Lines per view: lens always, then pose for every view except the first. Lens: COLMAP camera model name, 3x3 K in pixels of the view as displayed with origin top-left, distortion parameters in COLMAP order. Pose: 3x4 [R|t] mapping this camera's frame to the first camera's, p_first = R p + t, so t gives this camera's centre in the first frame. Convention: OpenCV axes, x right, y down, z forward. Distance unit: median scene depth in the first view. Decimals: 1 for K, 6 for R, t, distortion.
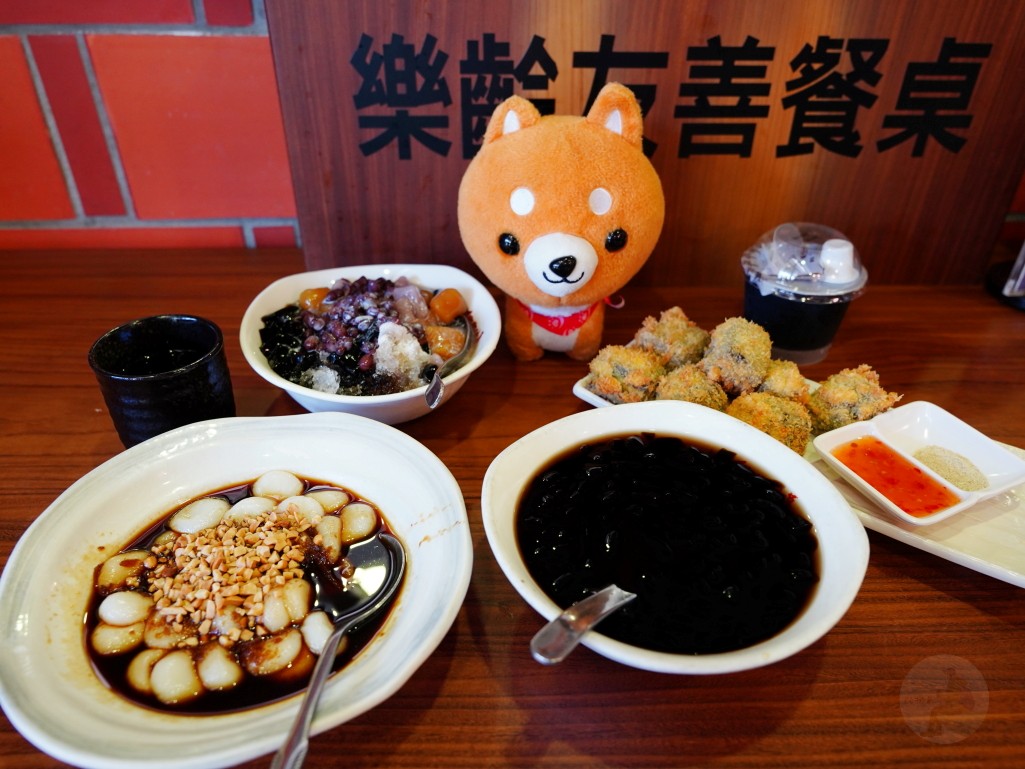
lens RADIAL K [[764.9, 0, 512.5], [0, 764.9, 384.5], [0, 0, 1]] dist [0.000292, 0.000796]
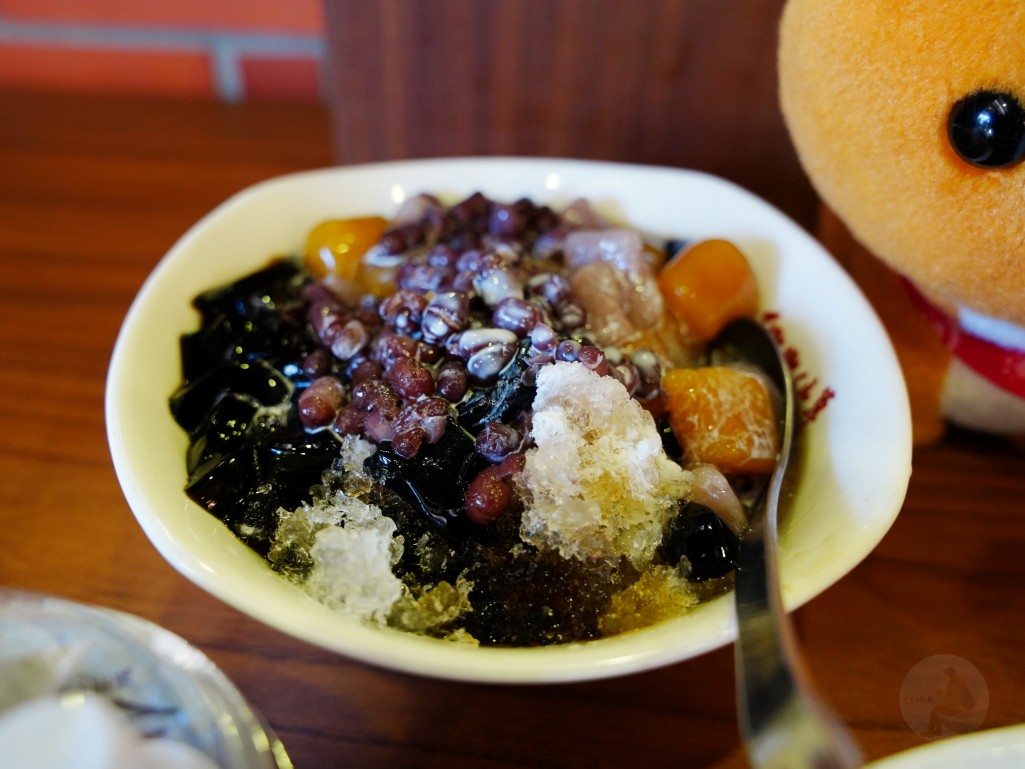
lens RADIAL K [[1081.4, 0, 512.5], [0, 1081.4, 384.5], [0, 0, 1]] dist [-0.007372, -0.002240]
pose [[0.990984, 0.084142, -0.104265, -0.132914], [-0.077692, 0.994892, 0.064458, -0.094845], [0.109156, -0.055776, 0.992459, 0.544273]]
